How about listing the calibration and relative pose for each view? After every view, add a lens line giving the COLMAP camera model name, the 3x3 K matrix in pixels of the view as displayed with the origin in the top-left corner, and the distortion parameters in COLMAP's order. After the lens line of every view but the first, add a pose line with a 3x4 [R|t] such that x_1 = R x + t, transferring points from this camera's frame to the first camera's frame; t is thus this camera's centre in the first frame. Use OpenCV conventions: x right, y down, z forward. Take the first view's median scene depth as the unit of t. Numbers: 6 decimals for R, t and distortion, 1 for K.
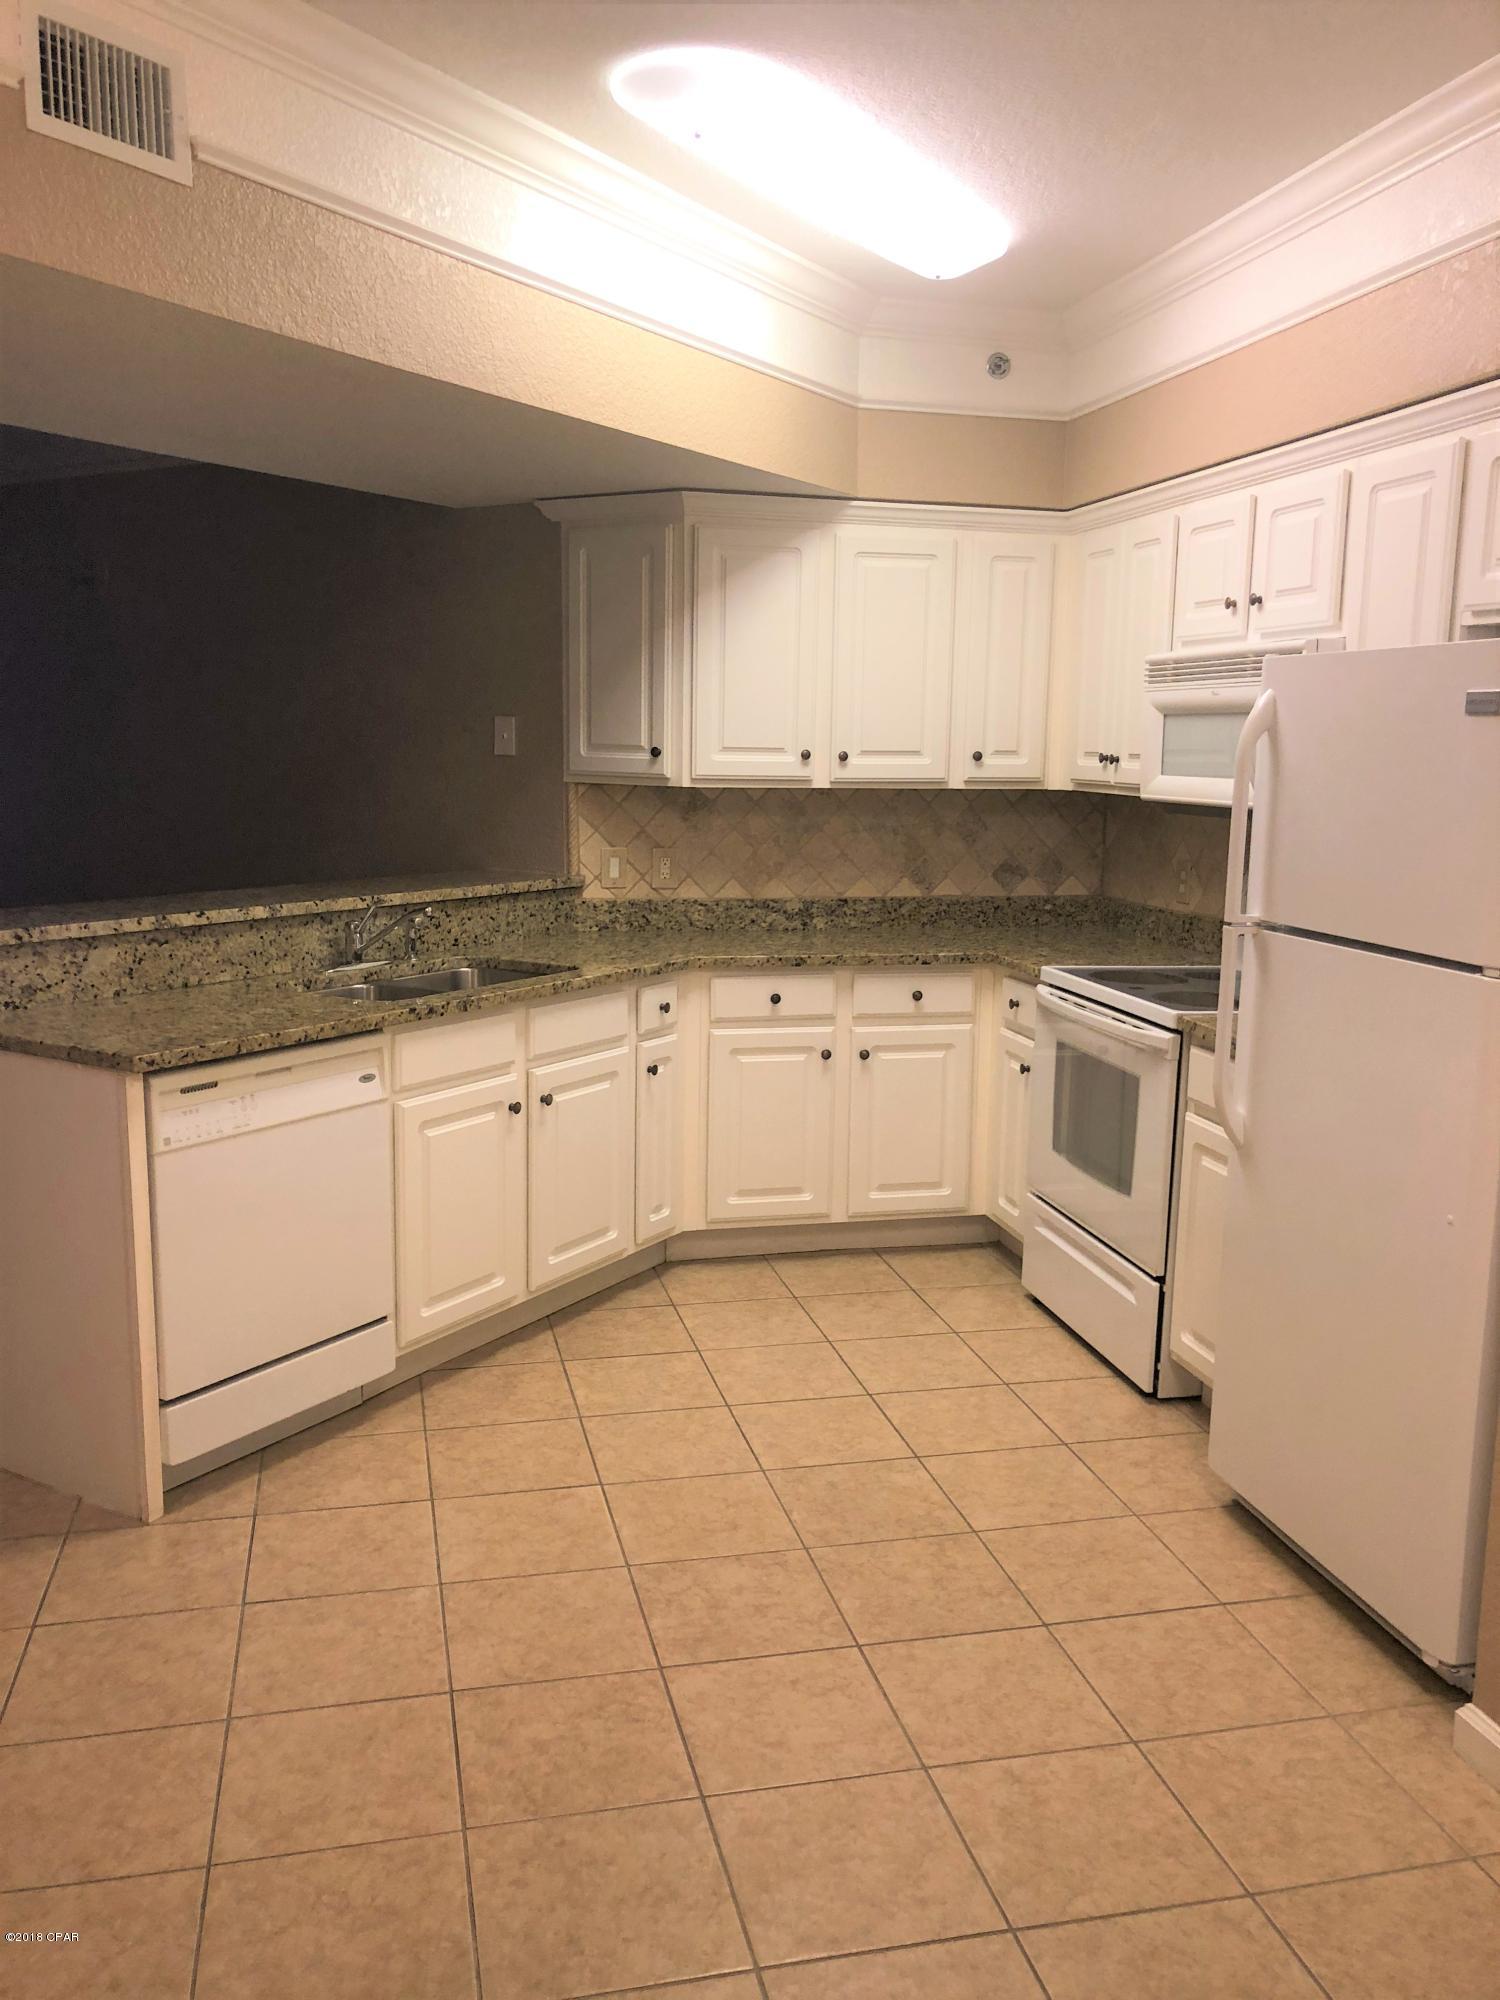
lens RADIAL K [[1640.7, 0, 758.4], [0, 1640.7, 1001.6], [0, 0, 1]] dist [0.032196, -0.030070]
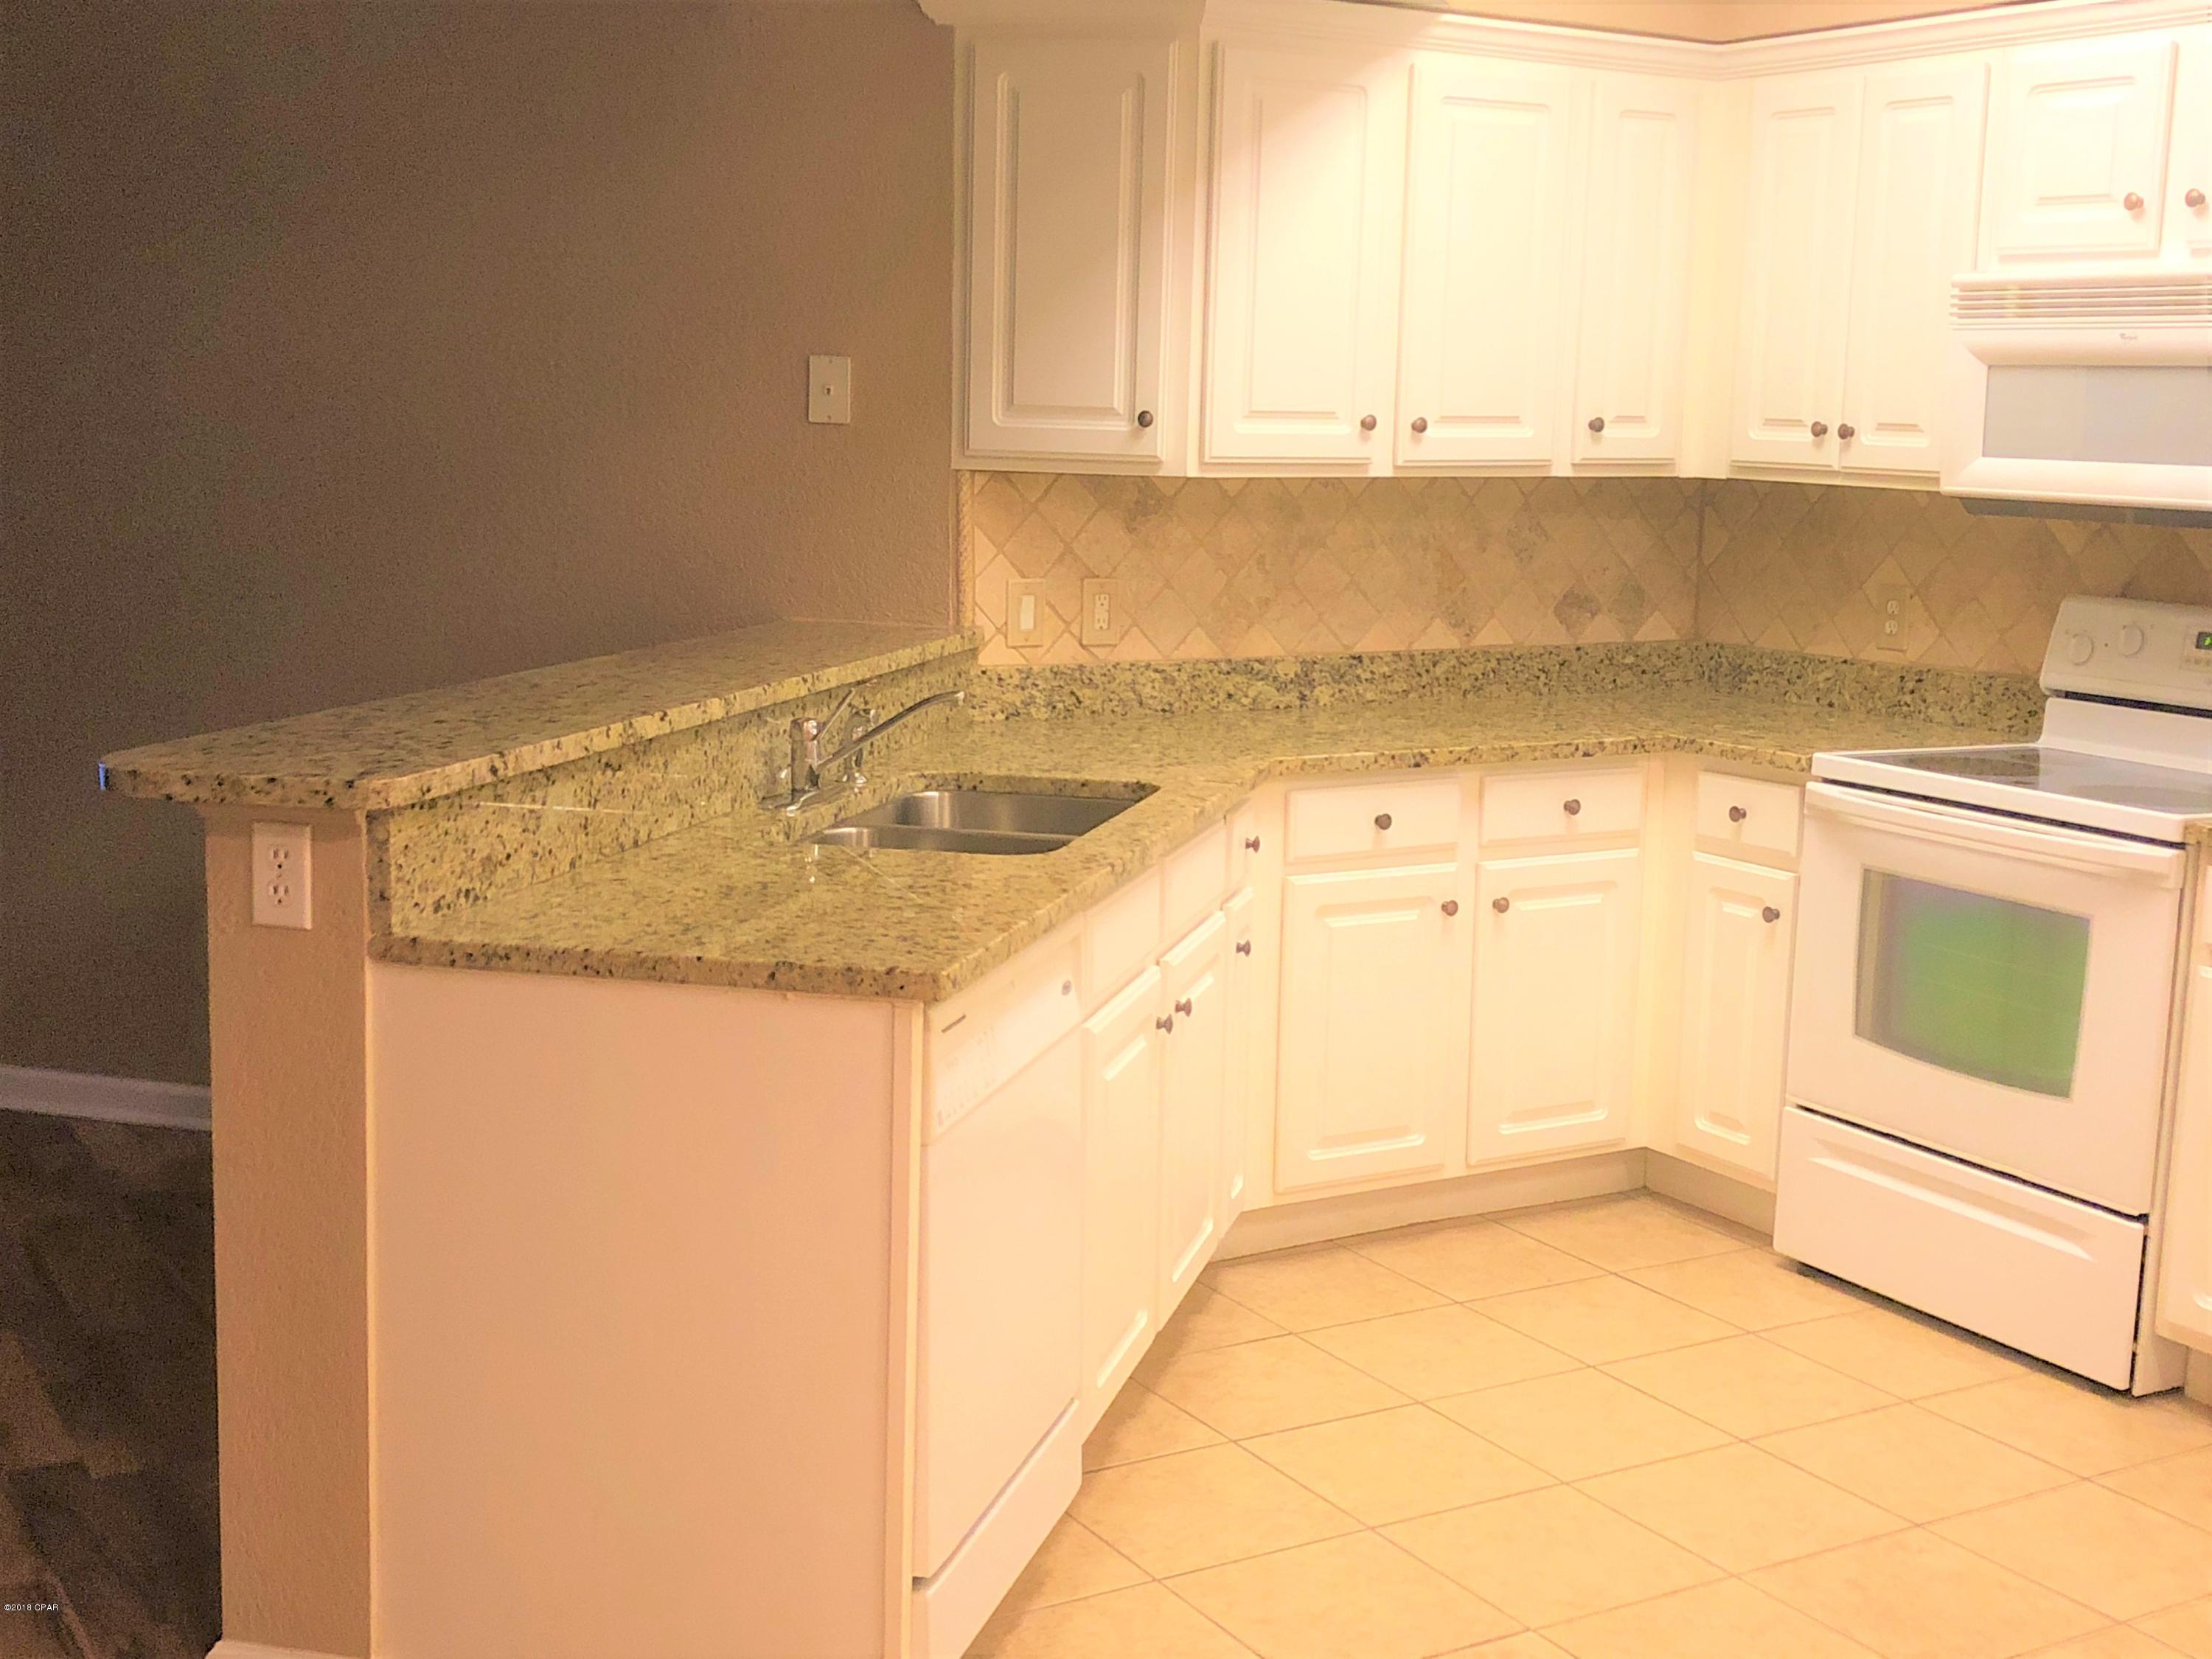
lens RADIAL K [[2706.1, 0, 1123.4], [0, 2706.1, 828.6], [0, 0, 1]] dist [0.017657, 0.000000]
pose [[0.952576, -0.043766, 0.301136, -0.381209], [0.041503, 0.999042, 0.013909, -0.017002], [-0.301456, -0.000752, 0.953480, 0.062362]]
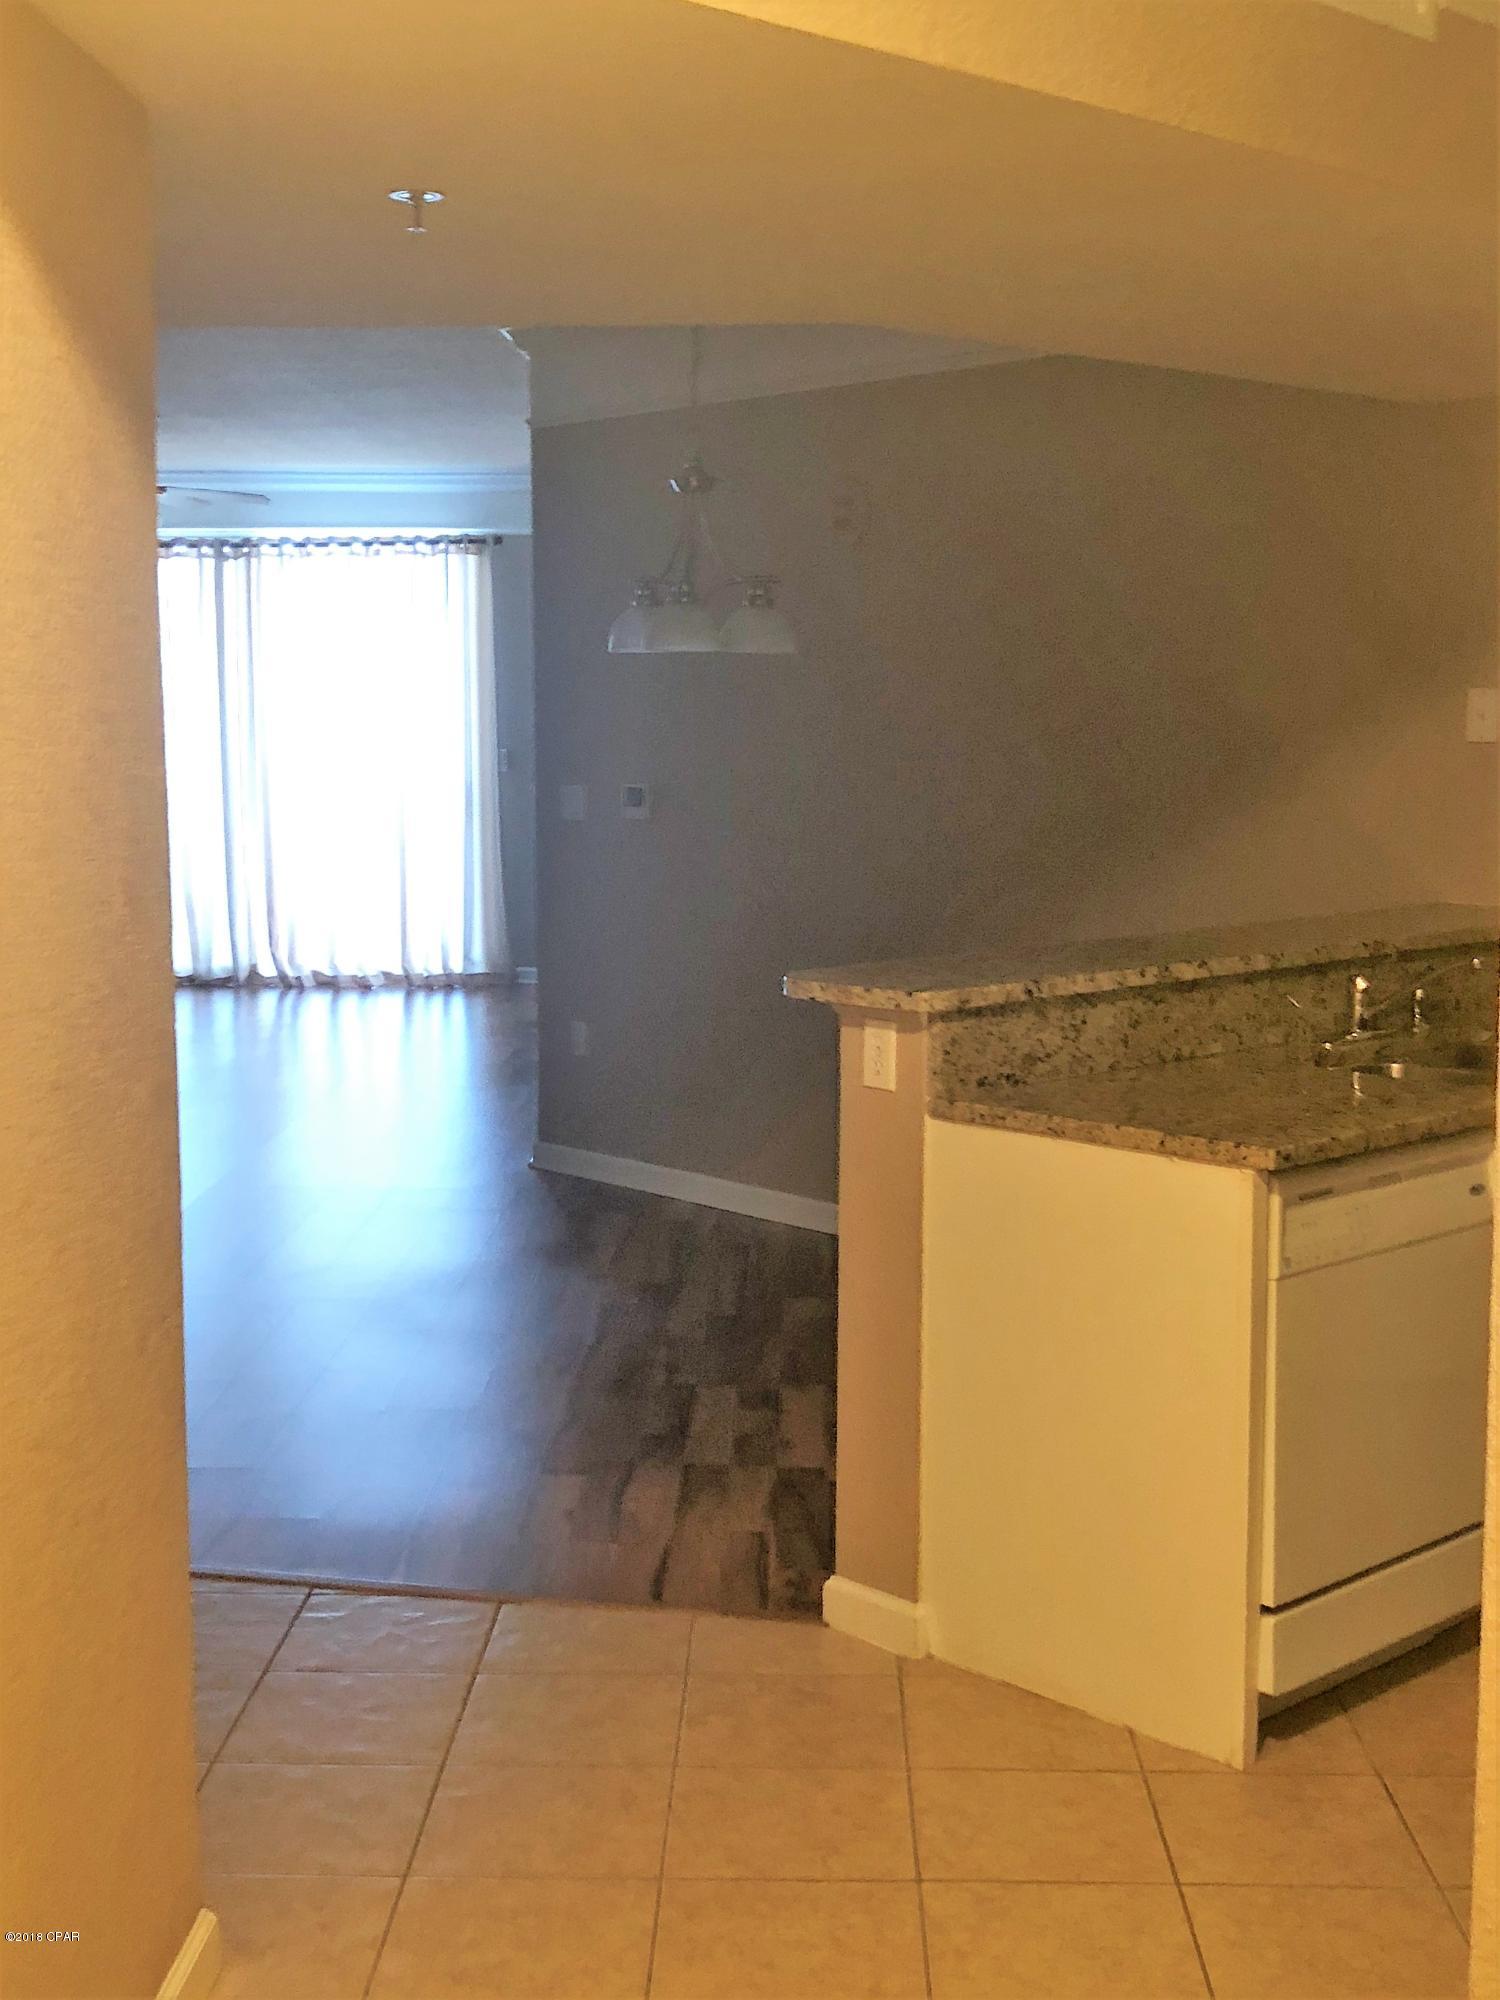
lens RADIAL K [[2446.8, 0, 749.1], [0, 2446.8, 979.2], [0, 0, 1]] dist [0.017657, 0.000000]
pose [[0.967169, 0.013145, -0.253796, -0.207499], [-0.025069, 0.998725, -0.043808, 0.006625], [0.252896, 0.048732, 0.966265, -0.108126]]
